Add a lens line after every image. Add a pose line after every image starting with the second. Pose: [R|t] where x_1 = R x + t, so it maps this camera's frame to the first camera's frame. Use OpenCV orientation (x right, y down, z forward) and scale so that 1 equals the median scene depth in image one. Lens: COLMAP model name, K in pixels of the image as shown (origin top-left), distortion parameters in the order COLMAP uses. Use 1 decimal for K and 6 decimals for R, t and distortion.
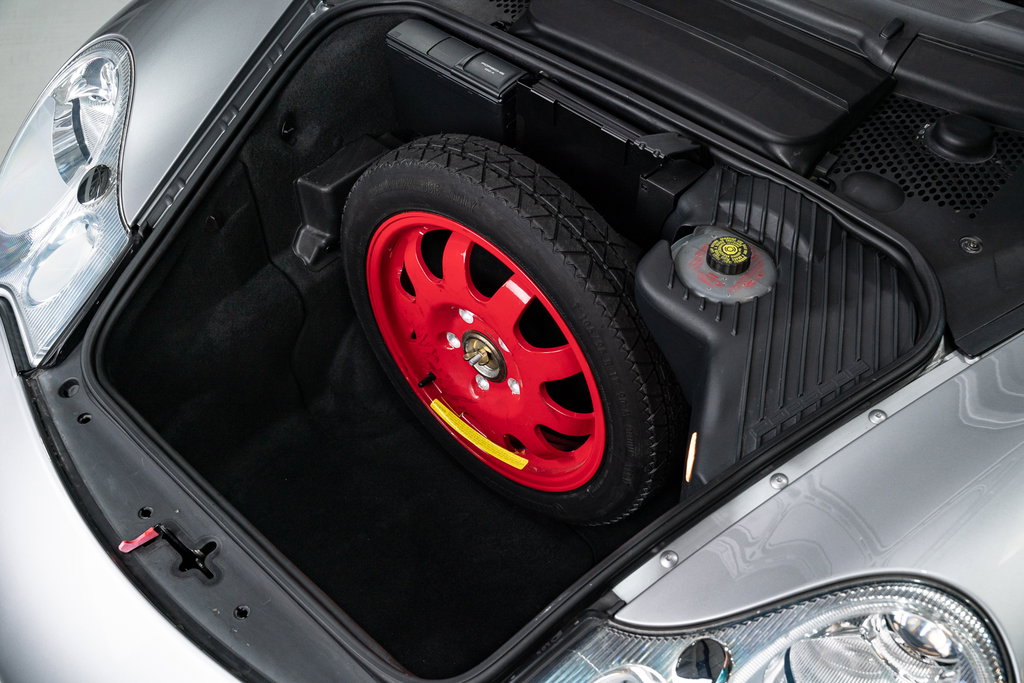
lens RADIAL K [[1014.9, 0, 512.0], [0, 1014.9, 341.5], [0, 0, 1]] dist [0.000886, -0.000475]
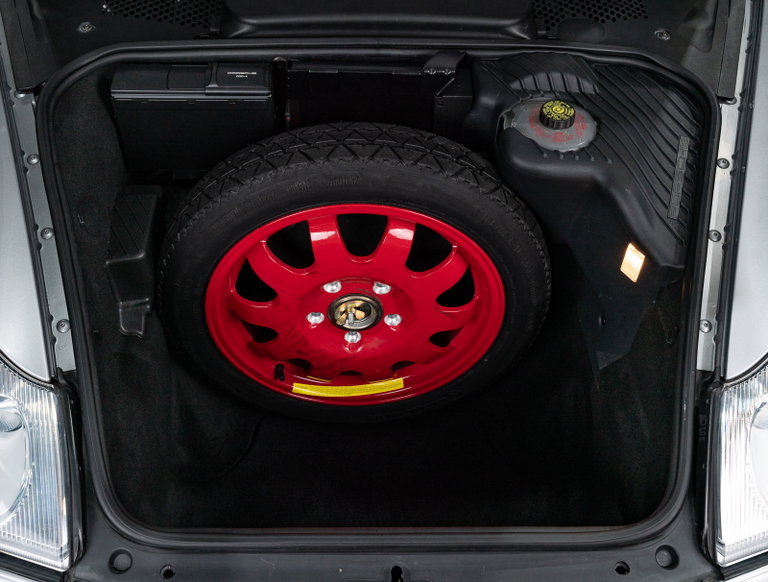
lens RADIAL K [[910.7, 0, 384.0], [0, 910.7, 270.1], [0, 0, 1]] dist [0.008813, -0.007115]
pose [[0.715215, -0.500708, 0.487605, -0.528714], [0.500105, 0.854008, 0.143408, -0.171697], [-0.488224, 0.141286, 0.861206, 0.150244]]
